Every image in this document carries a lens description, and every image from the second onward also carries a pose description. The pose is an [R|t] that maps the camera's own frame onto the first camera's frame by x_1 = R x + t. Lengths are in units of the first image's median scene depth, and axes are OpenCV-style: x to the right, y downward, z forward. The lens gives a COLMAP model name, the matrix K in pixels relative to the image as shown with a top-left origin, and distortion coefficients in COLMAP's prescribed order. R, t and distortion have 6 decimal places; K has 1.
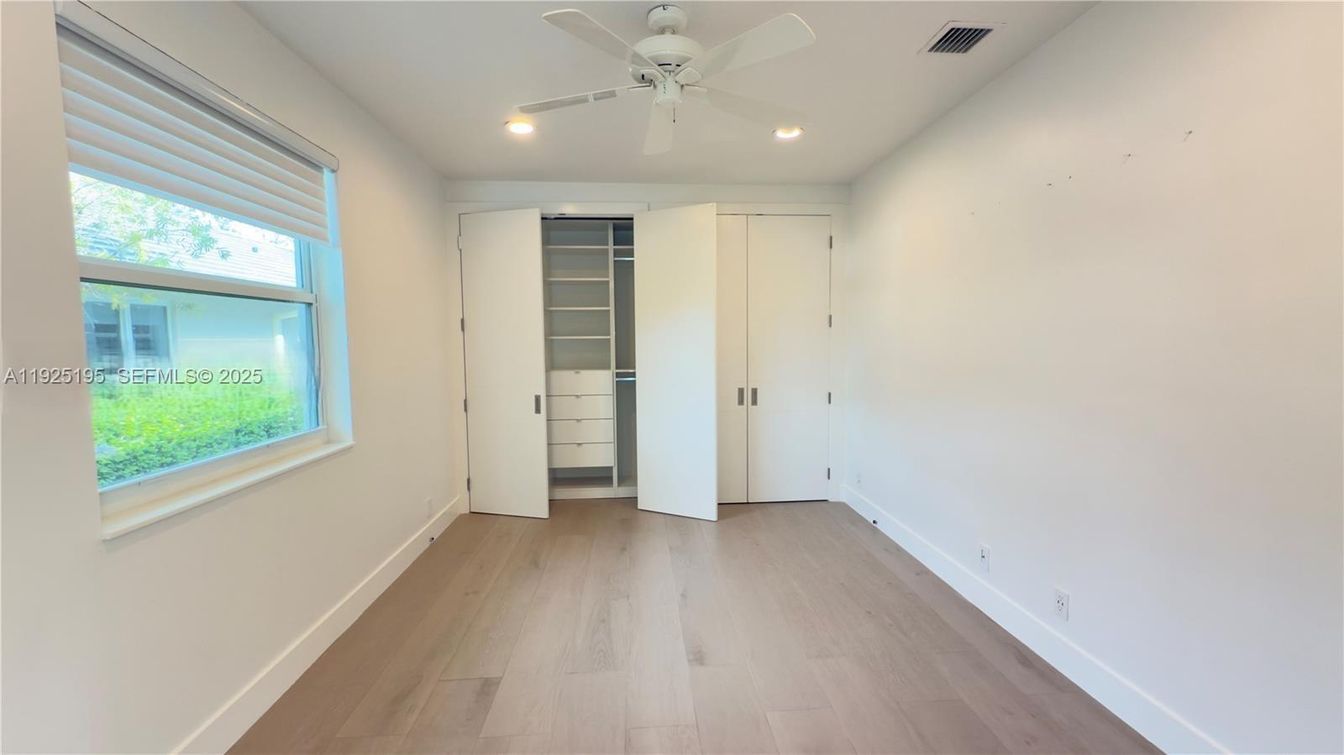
lens RADIAL K [[541.8, 0, 672.0], [0, 541.8, 377.5], [0, 0, 1]] dist [-0.000459, 0.000664]
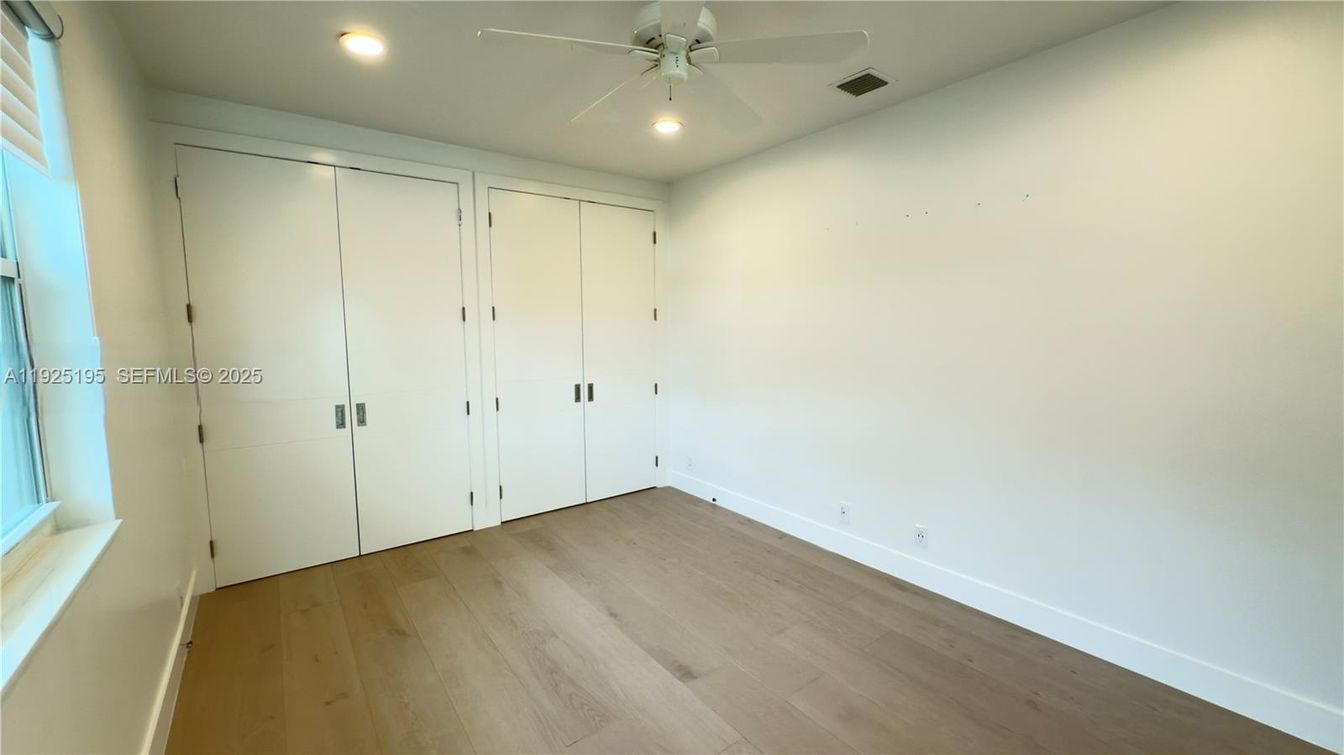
lens RADIAL K [[541.8, 0, 672.0], [0, 541.8, 377.5], [0, 0, 1]] dist [-0.000459, 0.000664]
pose [[0.835447, -0.050649, 0.547232, -0.325711], [0.036526, 0.998660, 0.036668, -0.027133], [-0.548355, -0.010646, 0.836178, 0.151965]]
